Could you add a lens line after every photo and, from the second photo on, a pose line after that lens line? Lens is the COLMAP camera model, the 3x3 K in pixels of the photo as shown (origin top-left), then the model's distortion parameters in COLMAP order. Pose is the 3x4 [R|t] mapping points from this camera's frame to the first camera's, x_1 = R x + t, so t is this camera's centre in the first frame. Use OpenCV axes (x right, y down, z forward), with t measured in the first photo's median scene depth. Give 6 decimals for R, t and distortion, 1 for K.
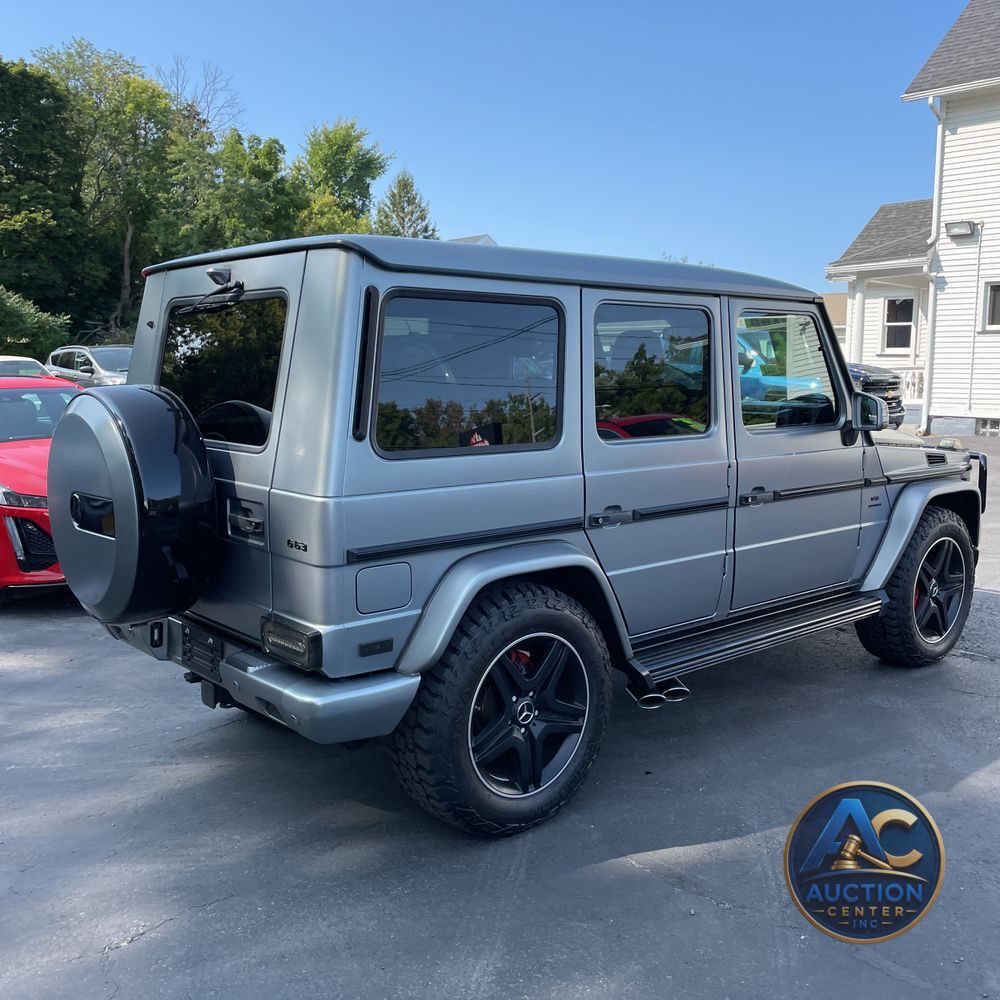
lens RADIAL K [[1011.8, 0, 517.1], [0, 1011.8, 480.9], [0, 0, 1]] dist [0.086036, -0.112181]
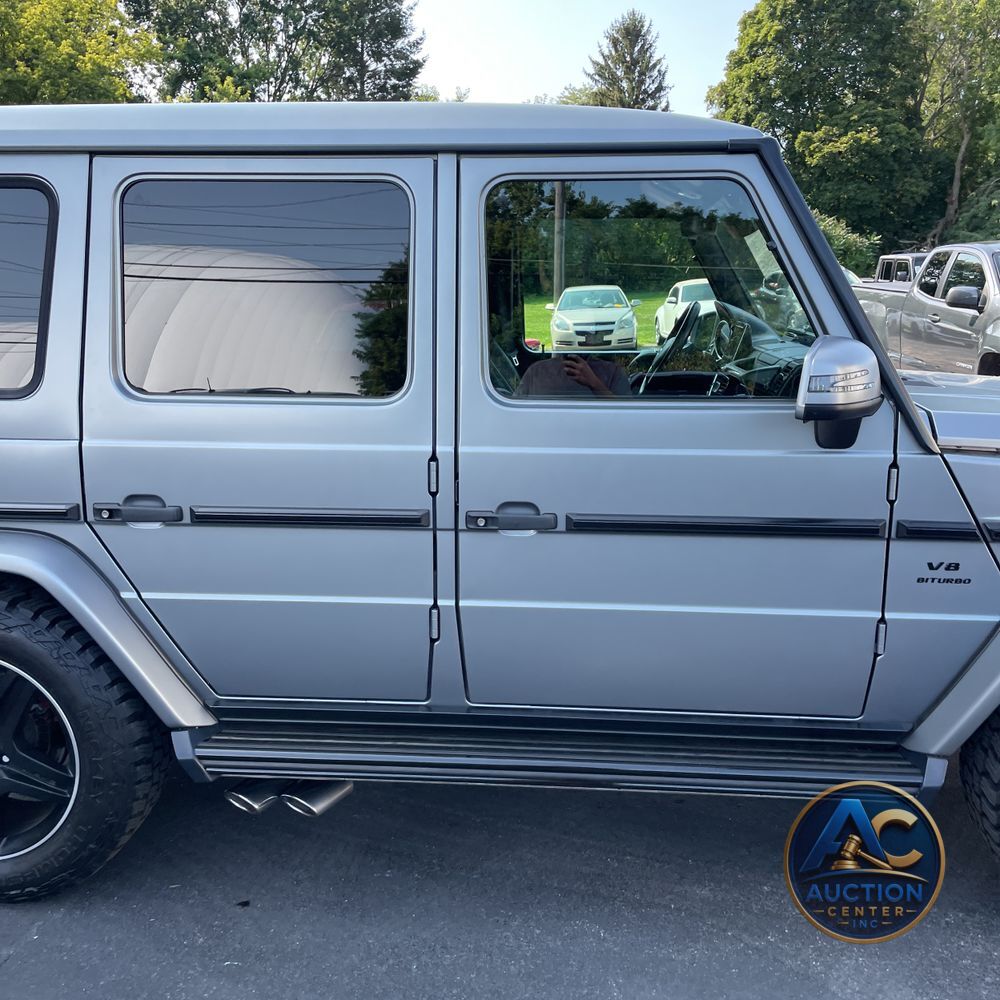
lens RADIAL K [[1009.4, 0, 498.0], [0, 1009.4, 480.4], [0, 0, 1]] dist [0.110008, -0.150110]
pose [[0.688411, 0.135124, -0.712624, 0.640947], [-0.081756, 0.990688, 0.108872, -0.066971], [0.720699, -0.016688, 0.693047, 0.626396]]
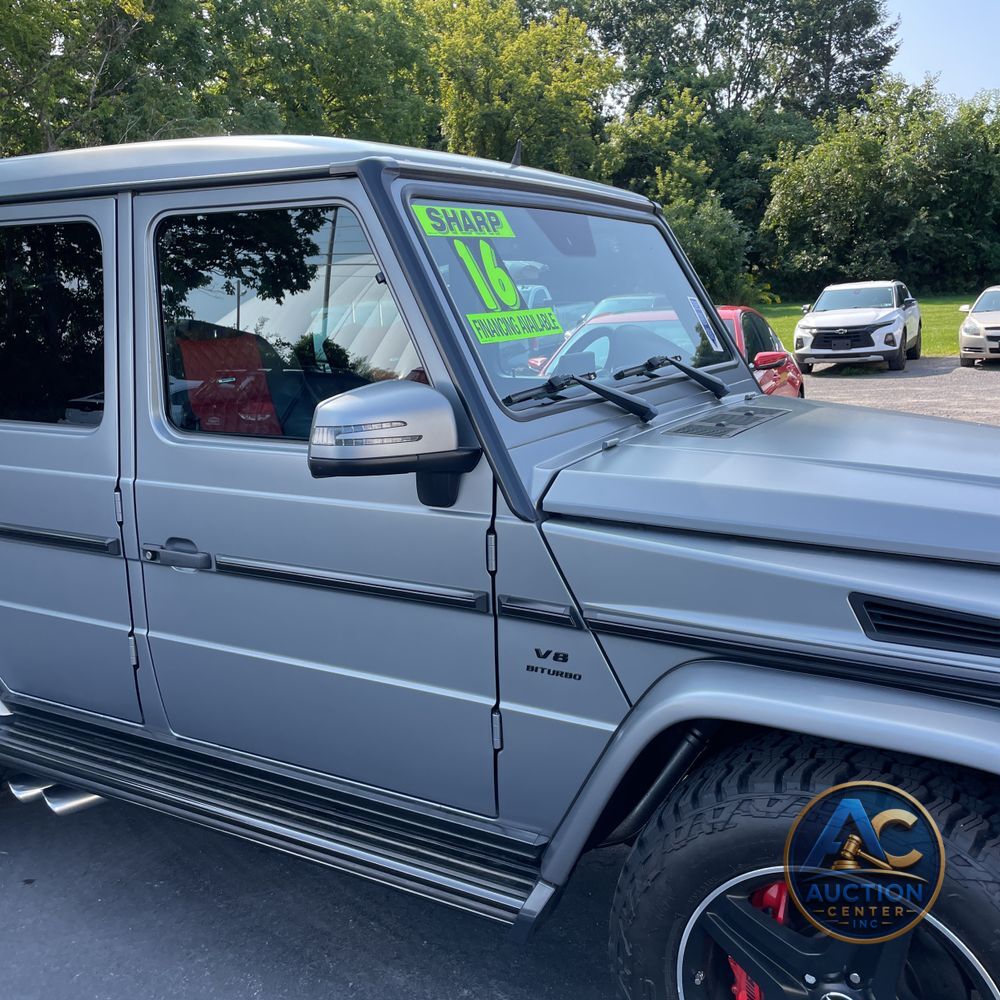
lens RADIAL K [[1011.8, 0, 517.1], [0, 1011.8, 480.9], [0, 0, 1]] dist [0.086036, -0.112181]
pose [[0.321577, 0.162815, -0.932781, 0.830637], [-0.086656, 0.986032, 0.142235, -0.122784], [0.942910, 0.035091, 0.331194, 1.016796]]
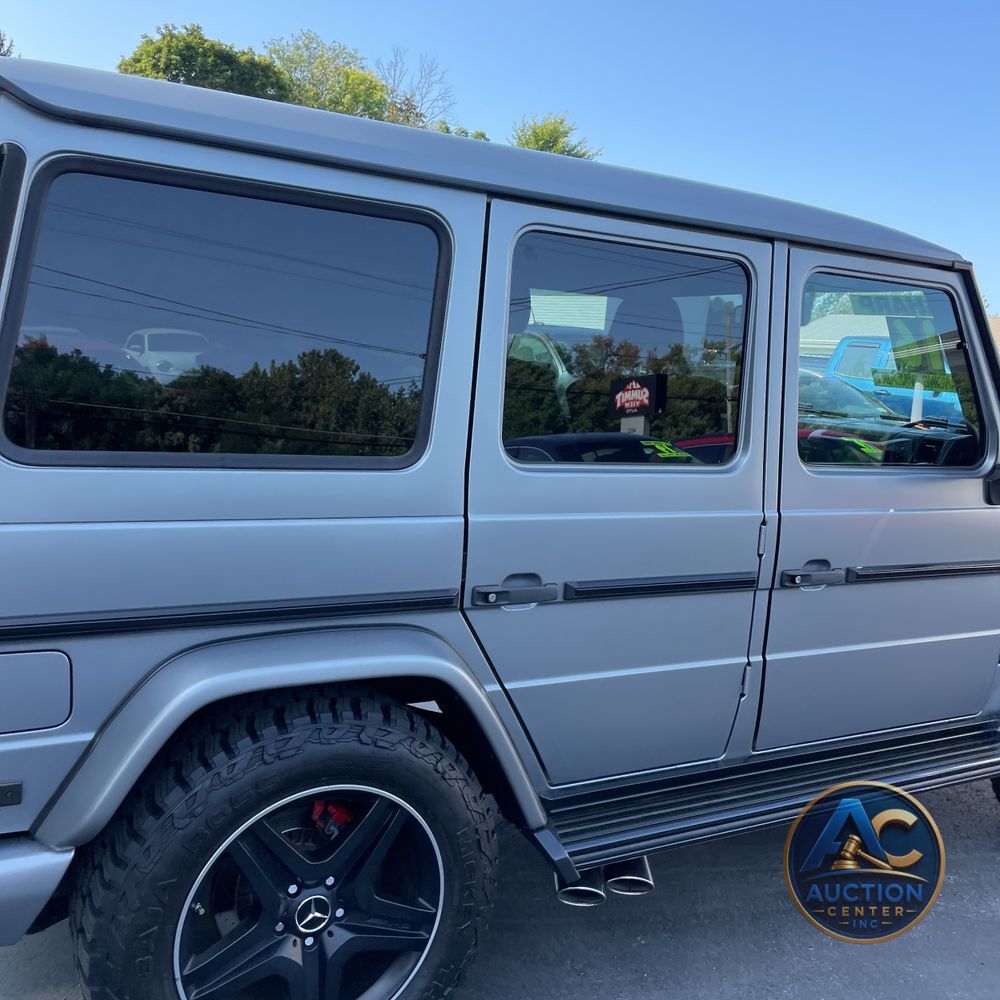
lens RADIAL K [[1012.8, 0, 500.0], [0, 1012.8, 500.0], [0, 0, 1]] dist [0.101759, -0.160884]
pose [[0.976237, 0.093281, -0.195603, 0.171827], [-0.090424, 0.995626, 0.023506, -0.027839], [0.196941, -0.005260, 0.980401, 0.365796]]
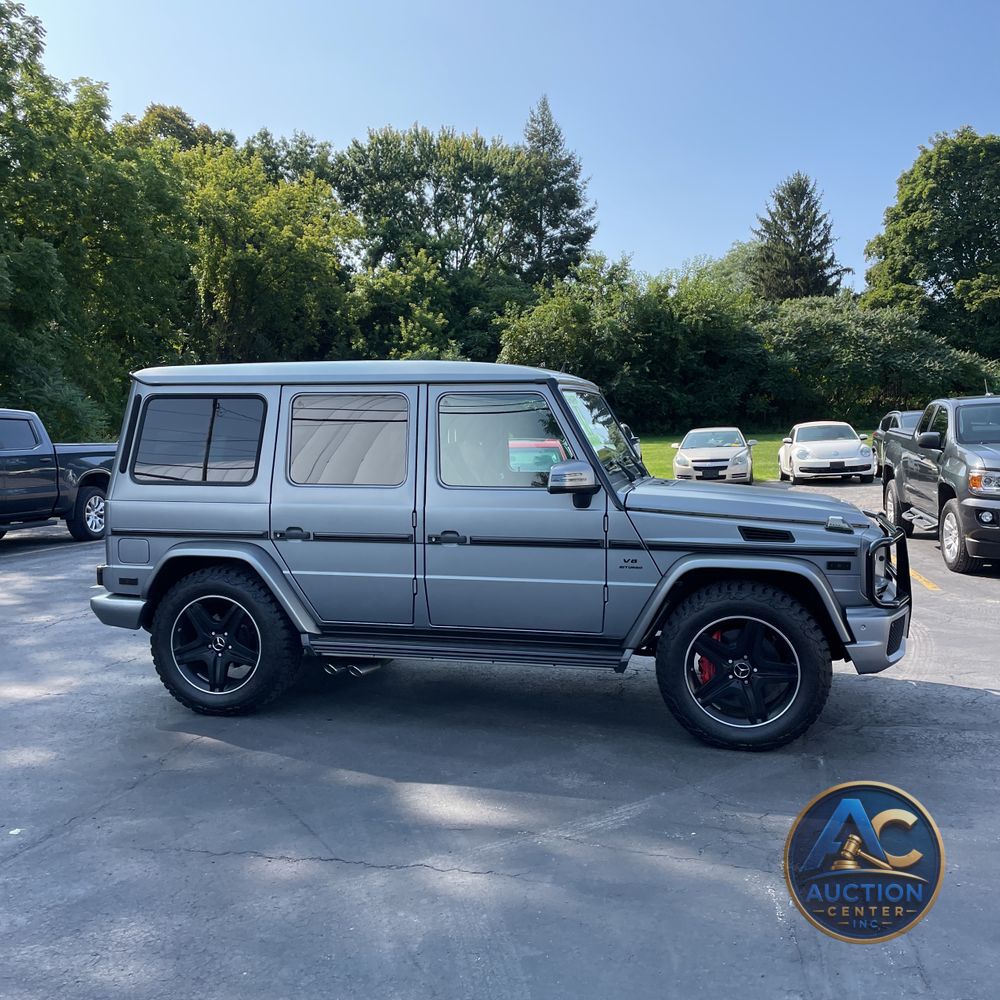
lens RADIAL K [[1004.4, 0, 518.7], [0, 1004.4, 483.2], [0, 0, 1]] dist [0.119340, -0.145877]
pose [[0.566388, 0.043746, -0.822977, 1.355370], [-0.090758, 0.995827, -0.009527, -0.050496], [0.819126, 0.080088, 0.567995, 0.362853]]
